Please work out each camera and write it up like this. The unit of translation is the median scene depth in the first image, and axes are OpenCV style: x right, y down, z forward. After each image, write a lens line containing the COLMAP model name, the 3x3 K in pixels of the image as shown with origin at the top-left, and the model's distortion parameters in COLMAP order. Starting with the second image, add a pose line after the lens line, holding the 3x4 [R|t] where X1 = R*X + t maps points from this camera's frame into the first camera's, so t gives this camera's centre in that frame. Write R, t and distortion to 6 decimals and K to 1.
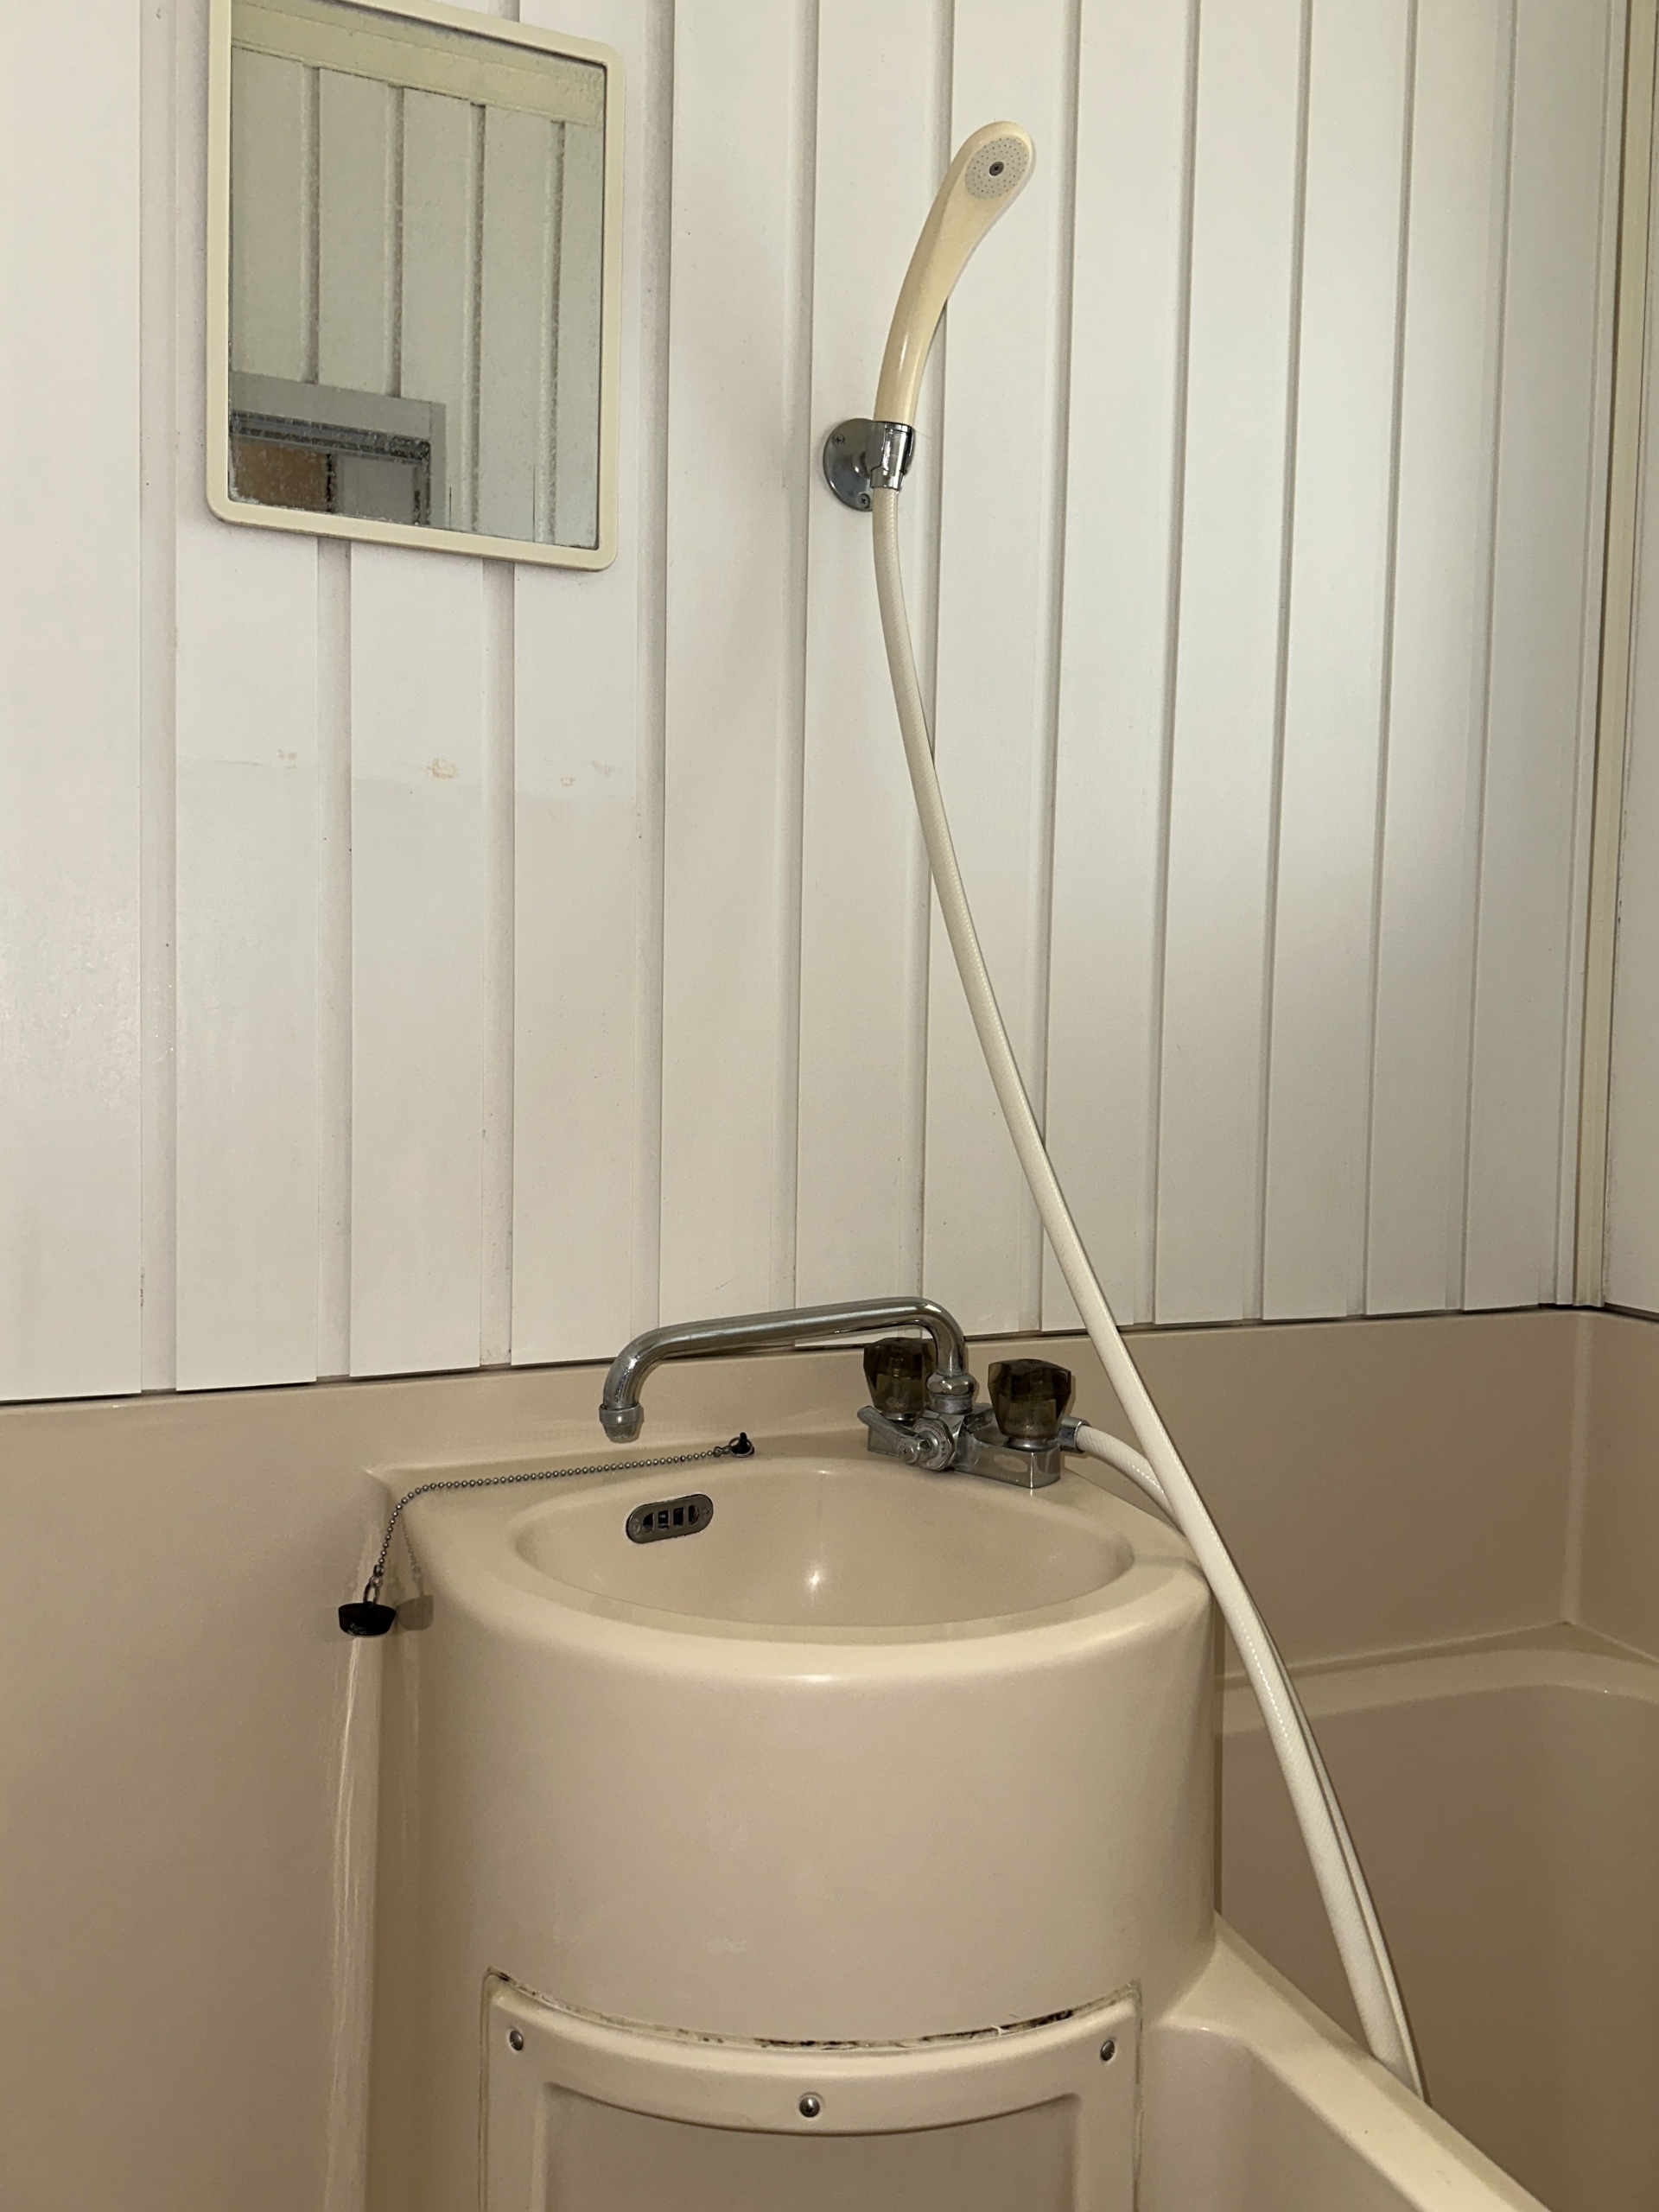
lens RADIAL K [[1604.1, 0, 832.4], [0, 1604.1, 1106.1], [0, 0, 1]] dist [0.023813, 0.003646]
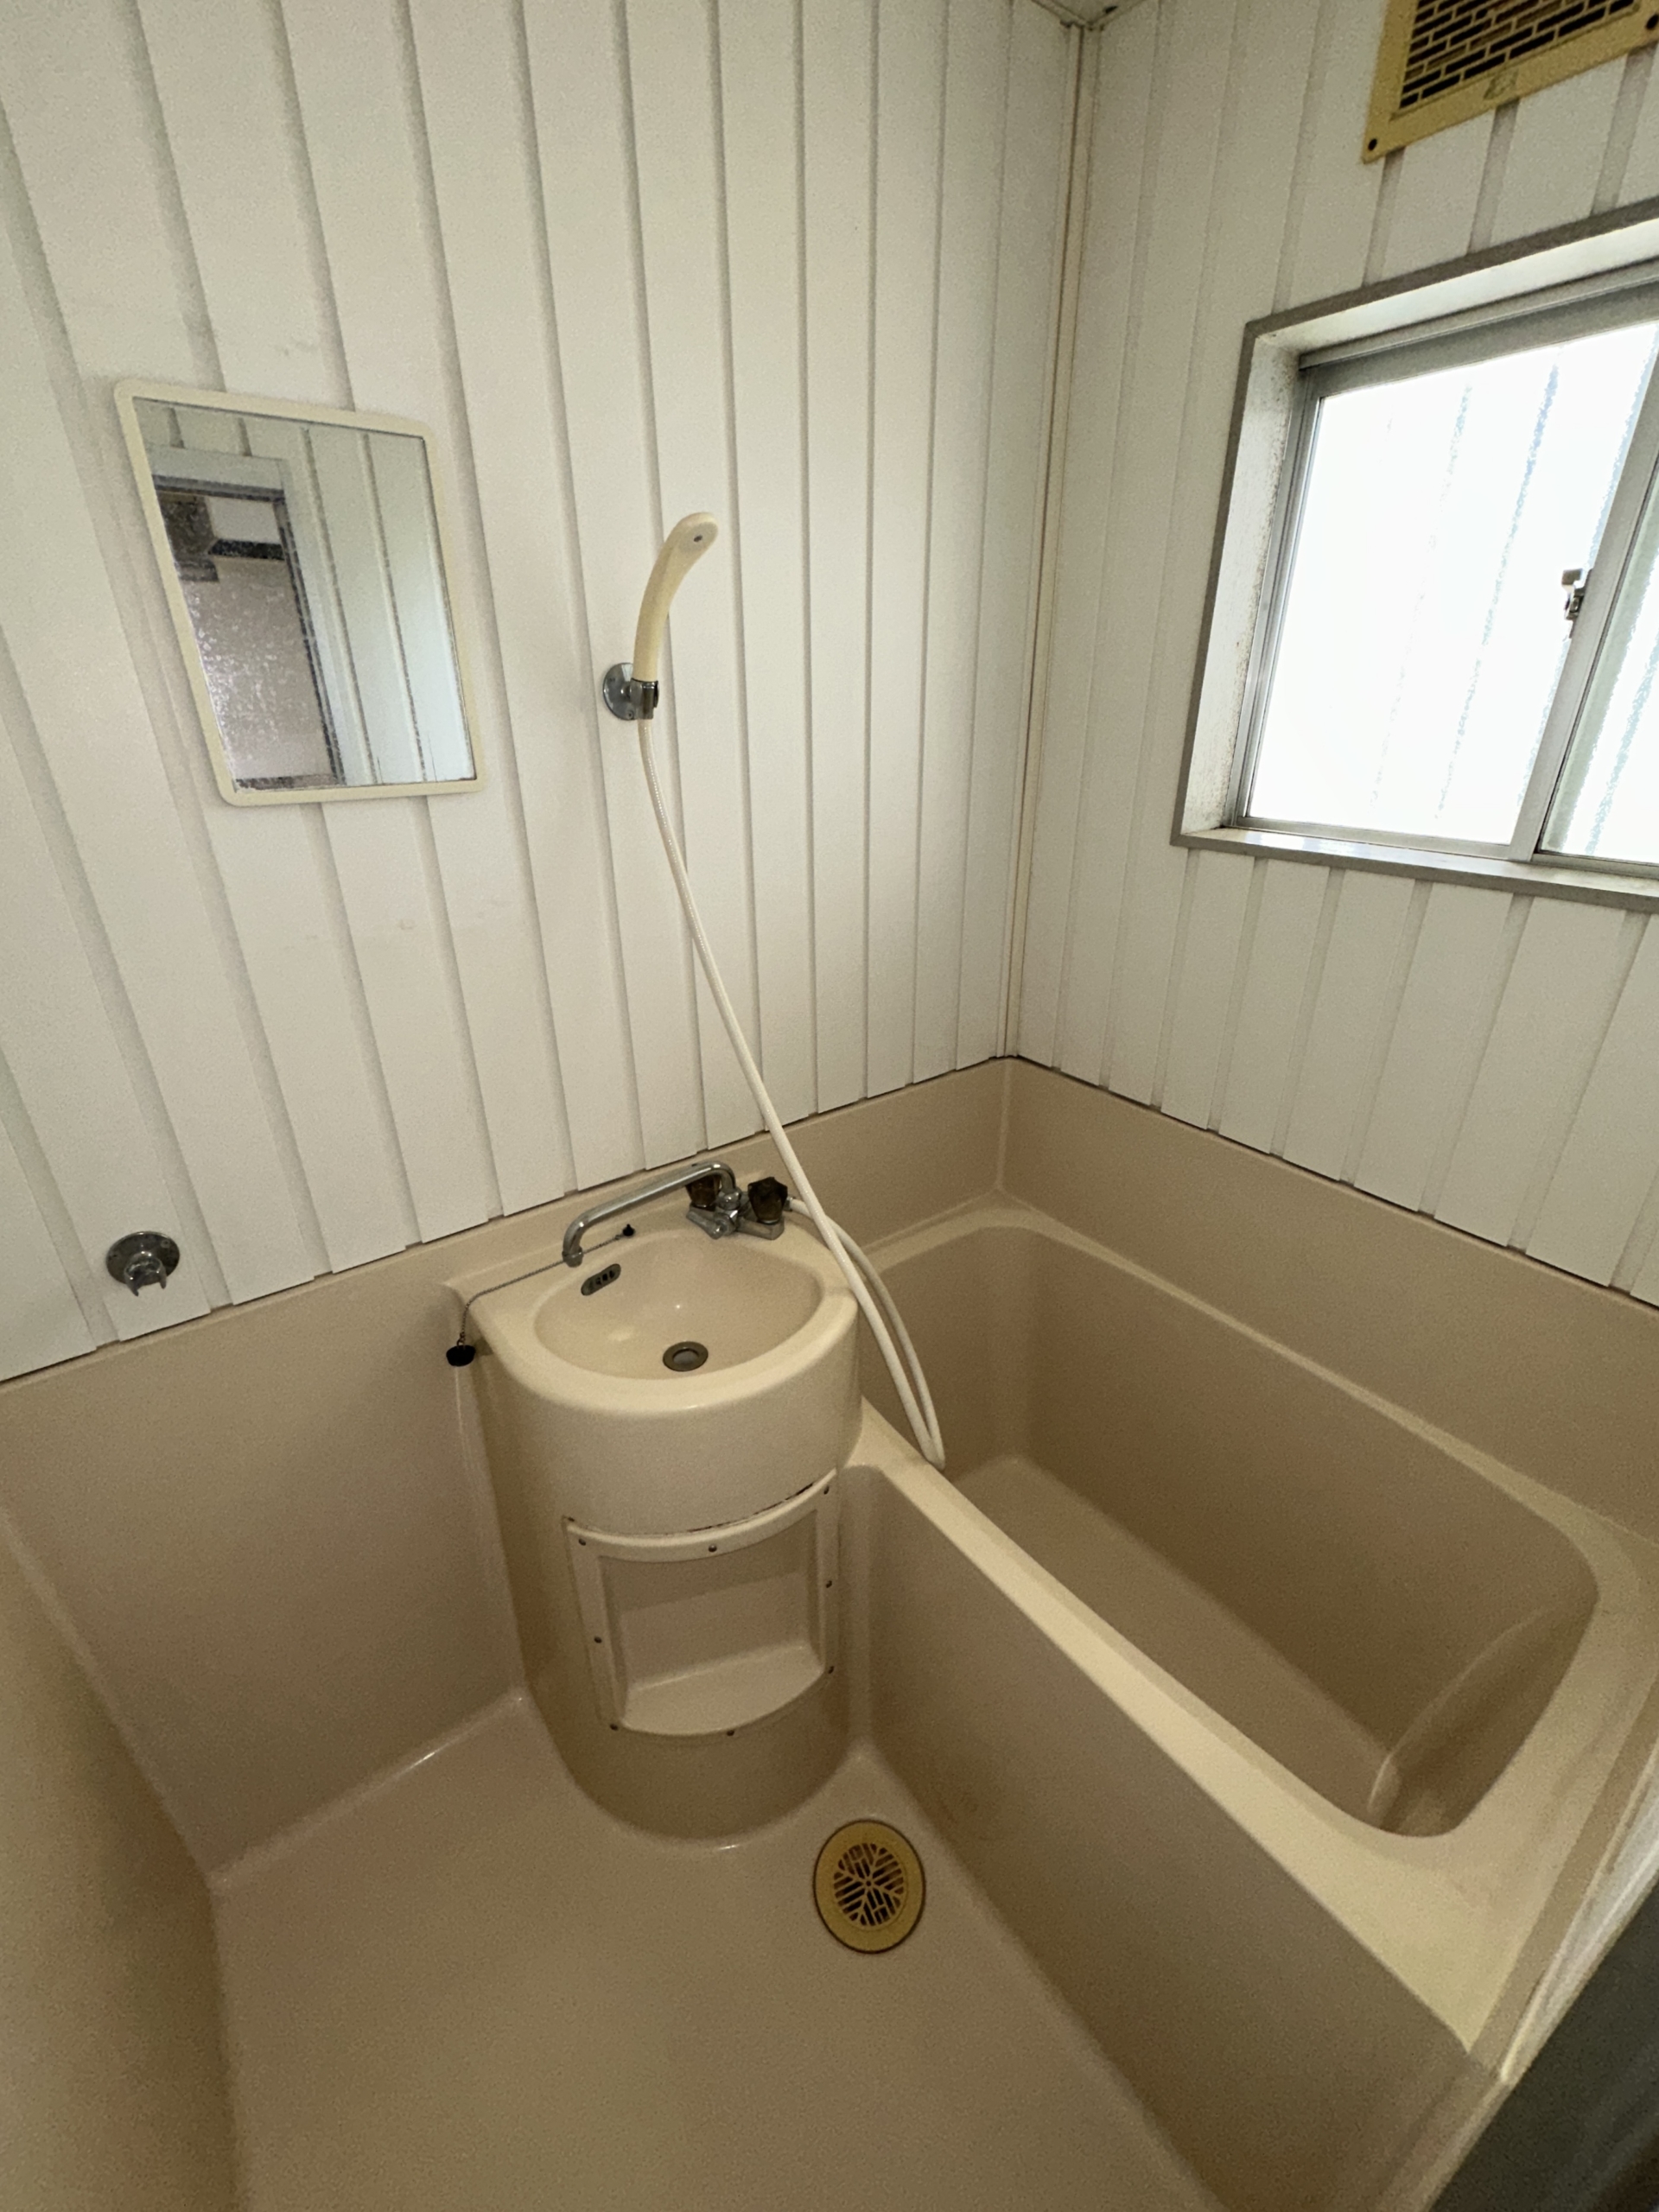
lens RADIAL K [[876.7, 0, 838.1], [0, 876.7, 1105.4], [0, 0, 1]] dist [-0.006164, 0.000987]
pose [[0.966430, -0.126641, 0.223550, -0.029369], [0.043066, 0.937621, 0.344982, -0.322612], [-0.253294, -0.323774, 0.911599, -0.031891]]
